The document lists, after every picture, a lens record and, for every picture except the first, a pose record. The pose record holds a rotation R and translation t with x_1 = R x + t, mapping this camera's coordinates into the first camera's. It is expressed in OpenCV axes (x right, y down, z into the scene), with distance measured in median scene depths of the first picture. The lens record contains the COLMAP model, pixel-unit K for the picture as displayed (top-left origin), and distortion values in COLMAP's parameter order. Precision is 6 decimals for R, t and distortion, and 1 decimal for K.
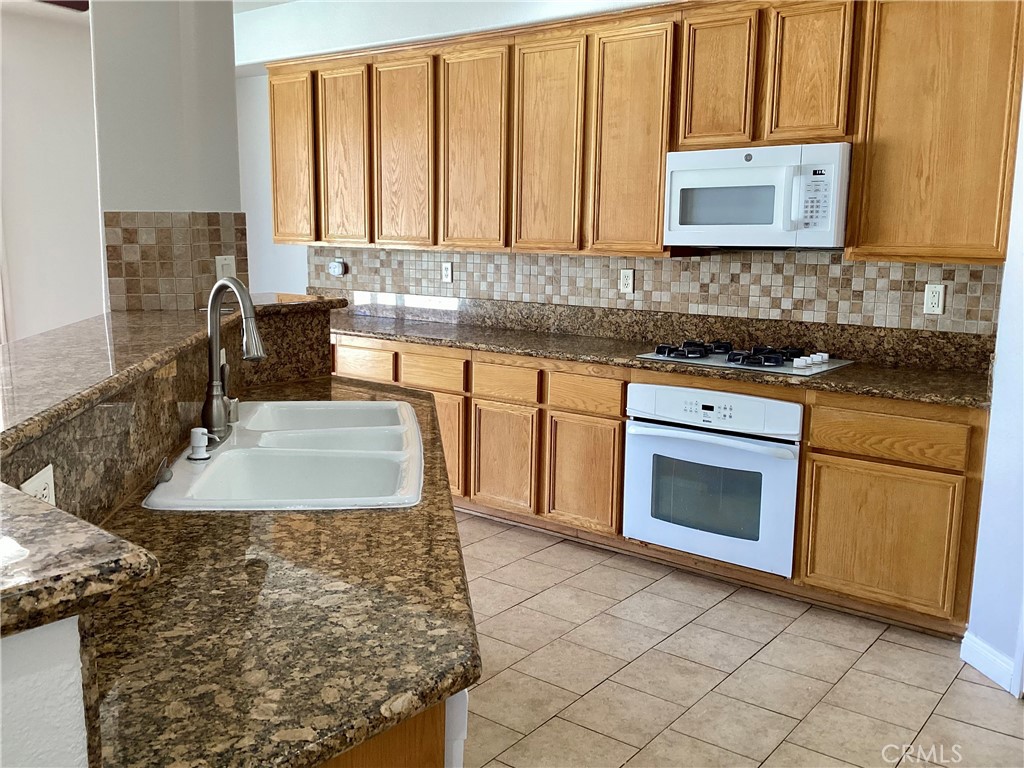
lens RADIAL K [[932.7, 0, 509.1], [0, 932.7, 381.4], [0, 0, 1]] dist [0.099725, -0.175389]
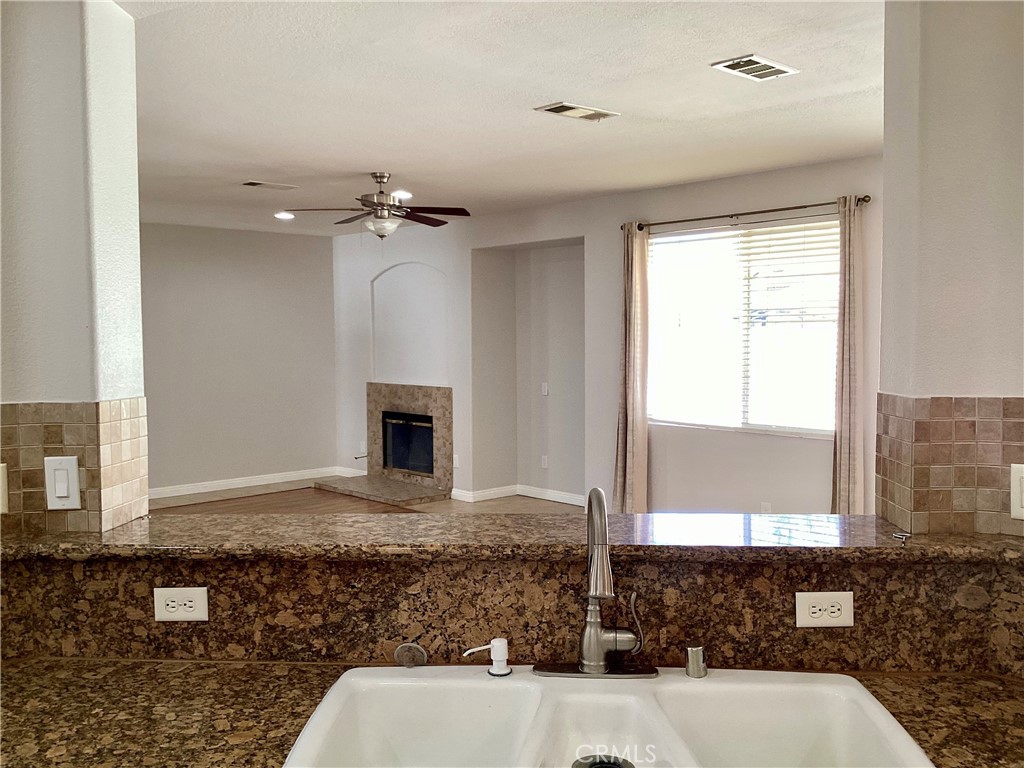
lens RADIAL K [[932.7, 0, 509.1], [0, 932.7, 381.4], [0, 0, 1]] dist [0.099725, -0.175389]
pose [[-0.167575, 0.041023, -0.985005, 0.306699], [-0.153587, 0.985848, 0.067187, -0.142657], [0.973822, 0.162543, -0.158903, 0.594636]]
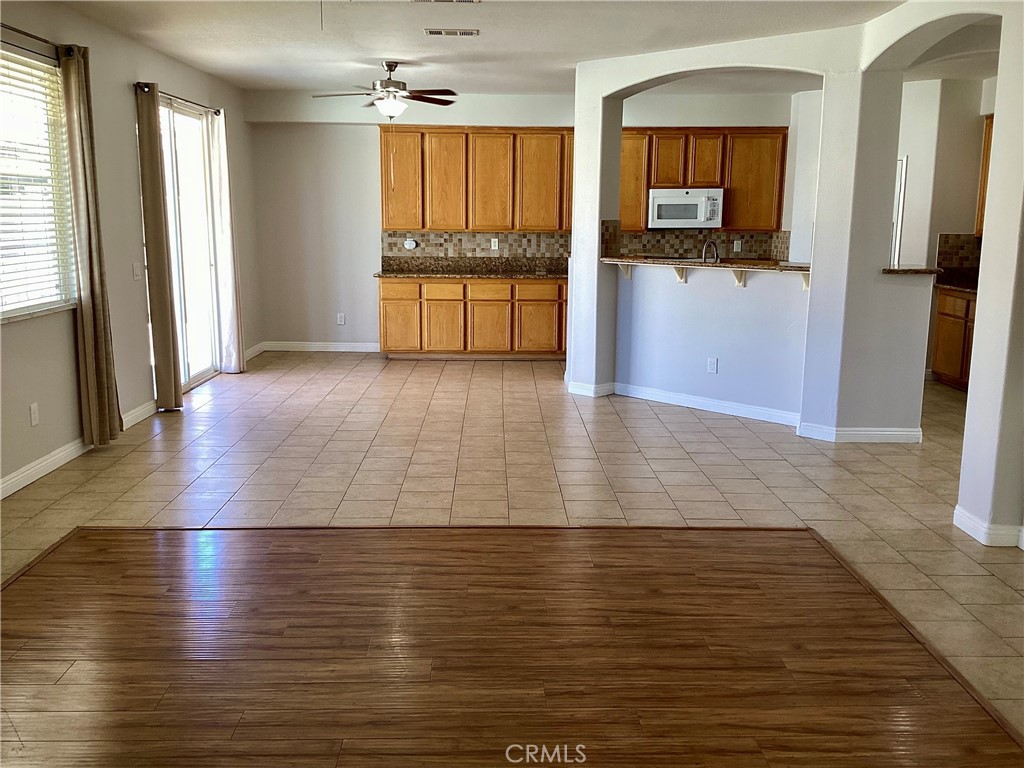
lens RADIAL K [[932.7, 0, 509.1], [0, 932.7, 381.4], [0, 0, 1]] dist [0.099725, -0.175389]
pose [[0.778055, -0.118008, 0.617013, -1.664861], [0.103453, 0.992857, 0.059436, 0.065560], [-0.619619, 0.017588, 0.784705, -0.655513]]
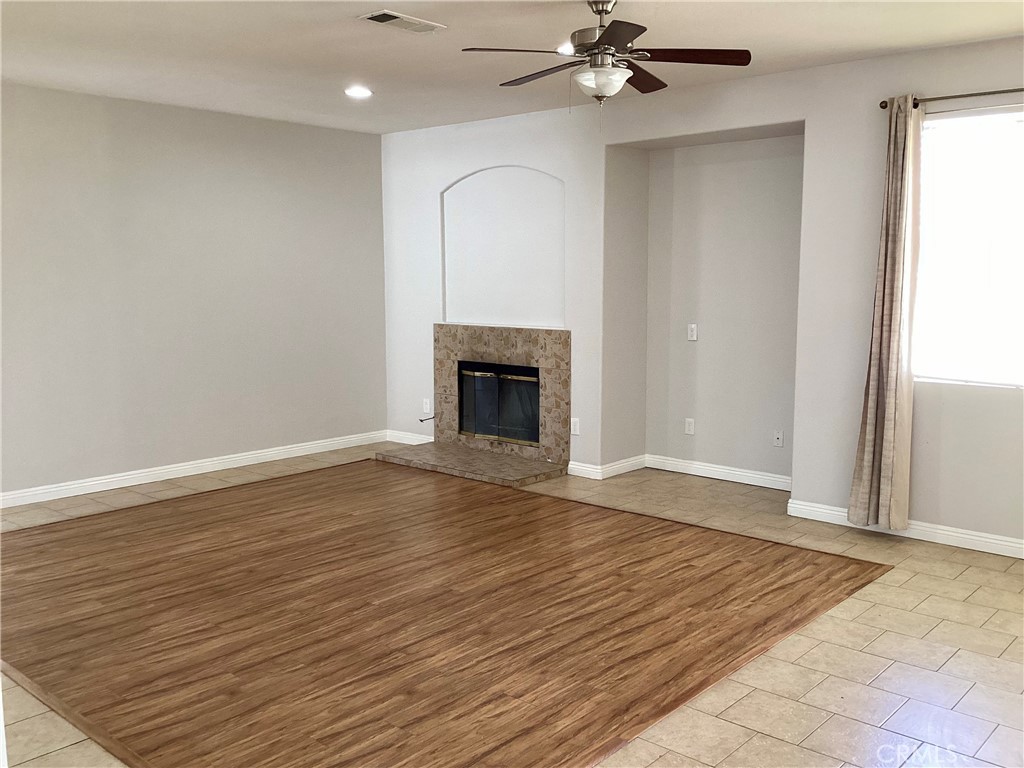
lens RADIAL K [[932.7, 0, 509.1], [0, 932.7, 381.4], [0, 0, 1]] dist [0.099725, -0.175389]
pose [[-0.072452, 0.102665, -0.992074, -0.164563], [-0.159813, 0.980641, 0.113153, -0.039586], [0.984485, 0.166745, -0.054642, 0.097800]]
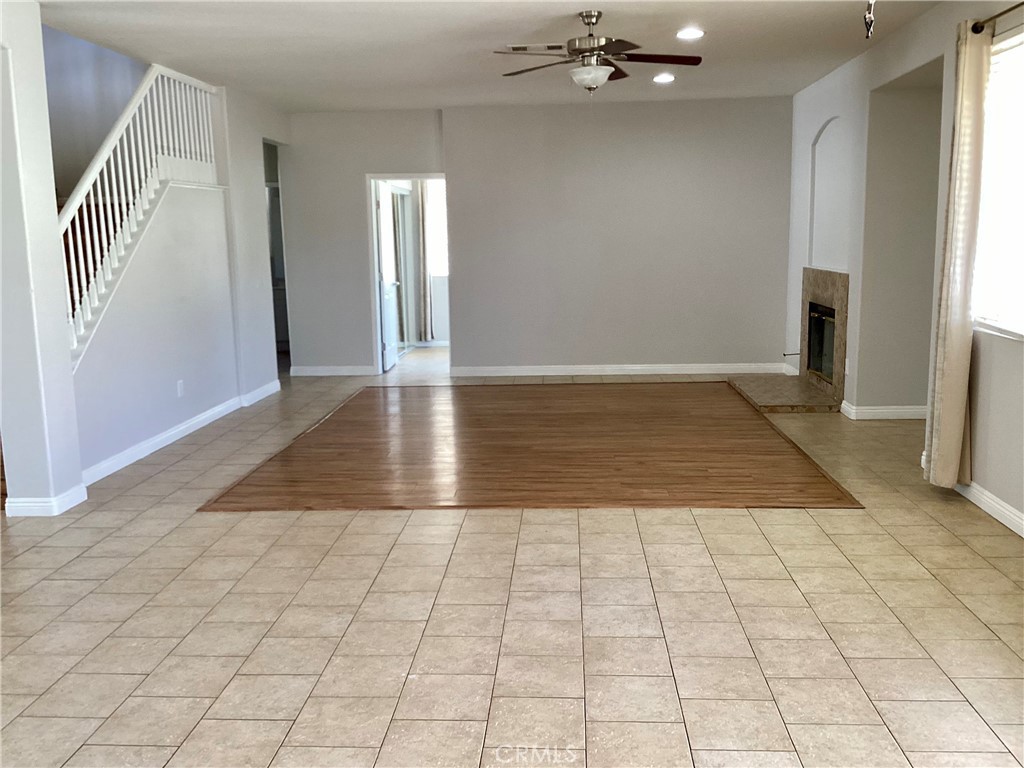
lens RADIAL K [[932.7, 0, 509.1], [0, 932.7, 381.4], [0, 0, 1]] dist [0.099725, -0.175389]
pose [[-0.827288, 0.090608, -0.554423, -0.336015], [-0.081862, 0.956929, 0.278540, -0.209578], [0.555782, 0.275819, -0.784239, 1.224464]]
